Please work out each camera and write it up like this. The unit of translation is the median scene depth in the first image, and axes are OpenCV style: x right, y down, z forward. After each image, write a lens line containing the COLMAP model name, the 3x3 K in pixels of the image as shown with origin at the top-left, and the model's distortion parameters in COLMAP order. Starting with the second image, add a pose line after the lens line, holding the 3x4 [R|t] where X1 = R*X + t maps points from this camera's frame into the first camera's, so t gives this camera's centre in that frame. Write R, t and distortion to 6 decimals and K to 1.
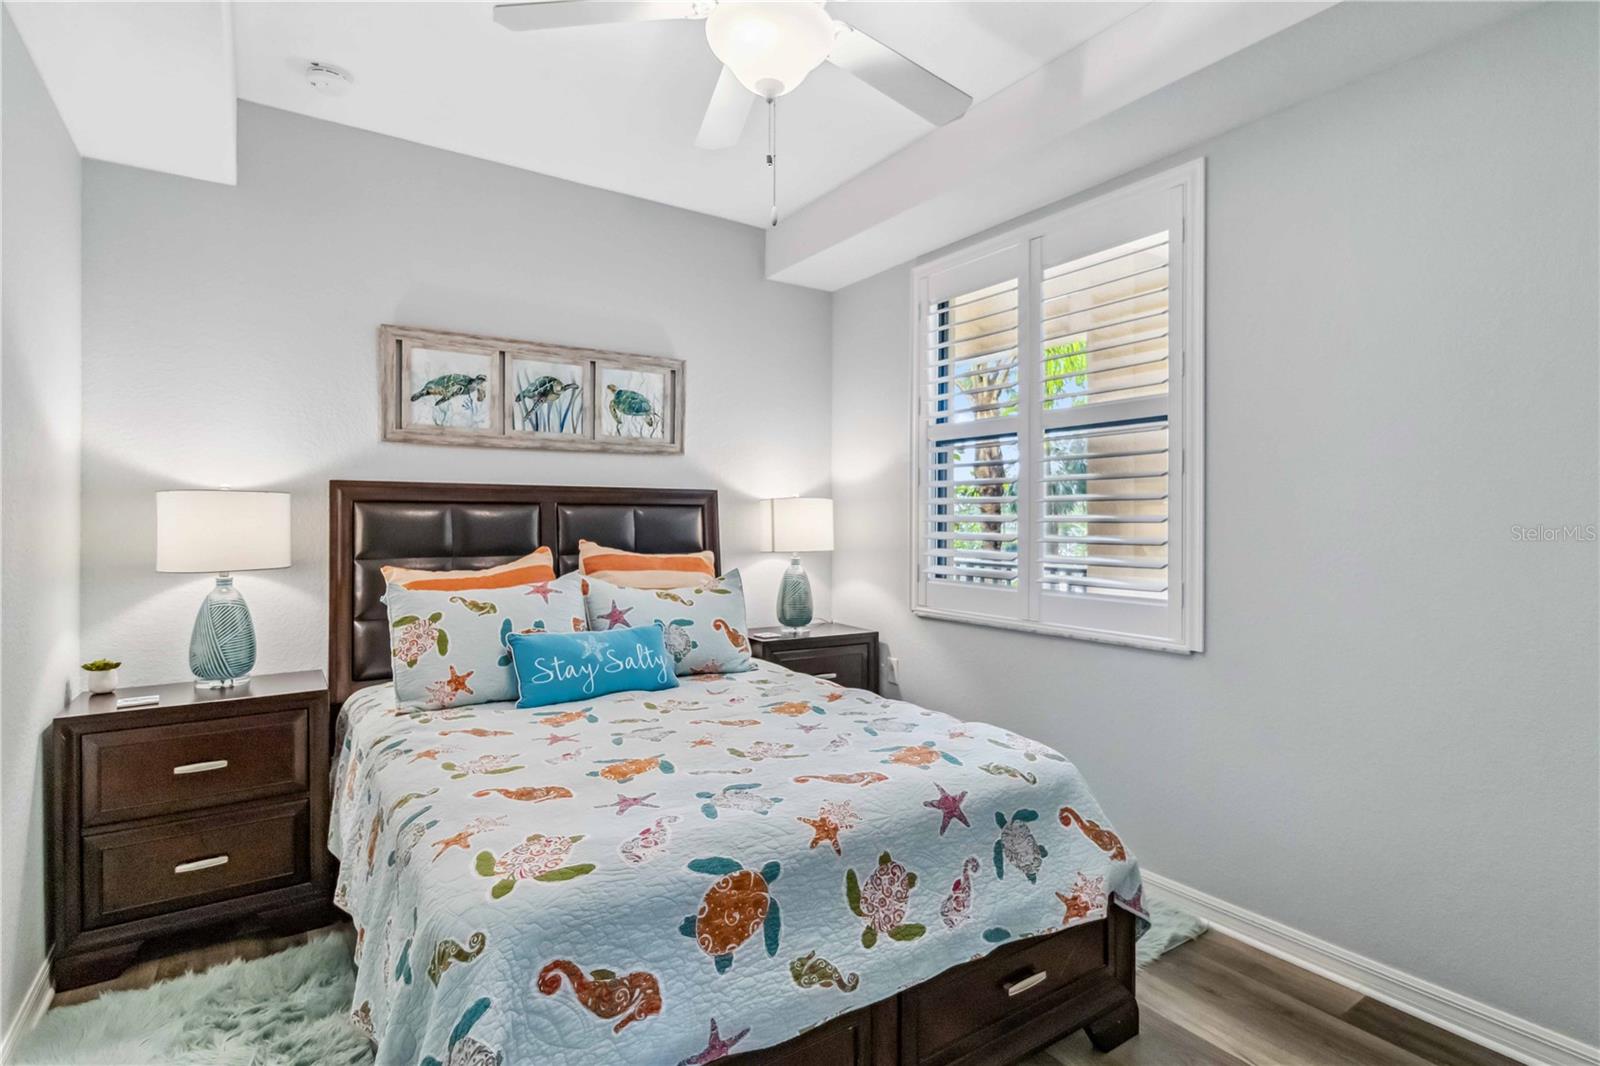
lens RADIAL K [[789.2, 0, 801.8], [0, 789.2, 528.1], [0, 0, 1]] dist [-0.000421, -0.001528]
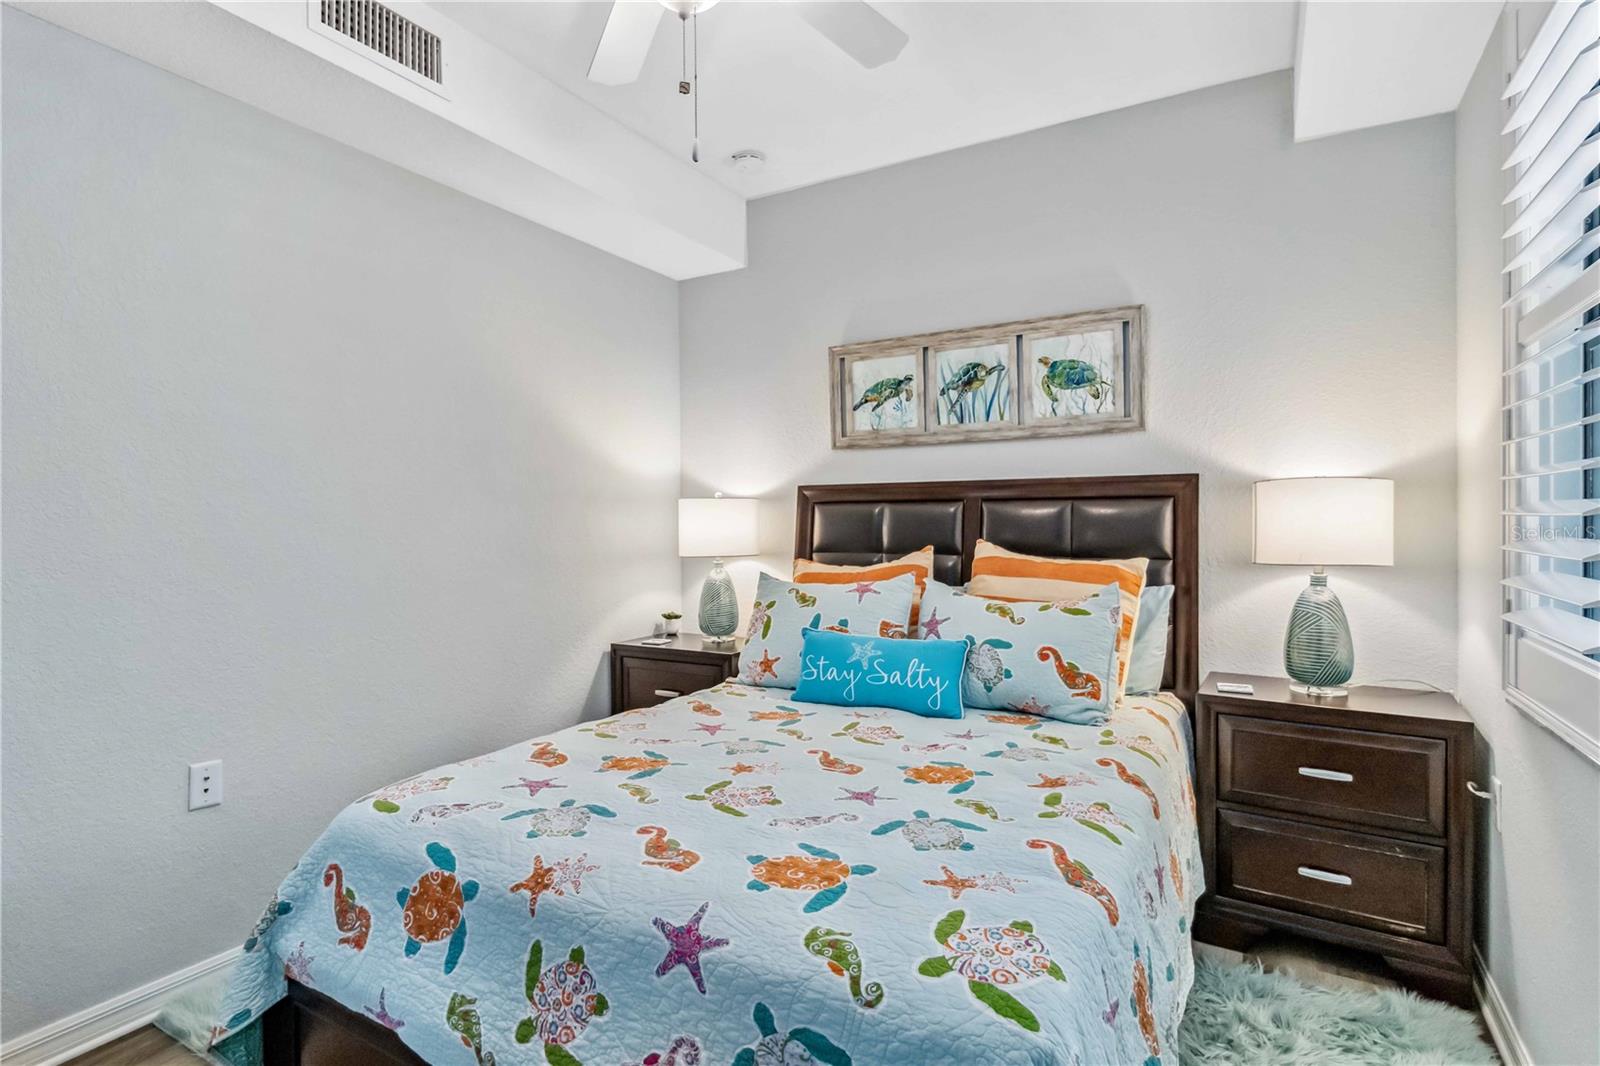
lens RADIAL K [[789.2, 0, 800.7], [0, 789.2, 529.2], [0, 0, 1]] dist [-0.000421, -0.001528]
pose [[0.435870, 0.006730, -0.899984, 0.479669], [-0.002292, 0.999977, 0.006368, -0.001985], [0.900007, -0.000712, 0.435876, 0.461908]]
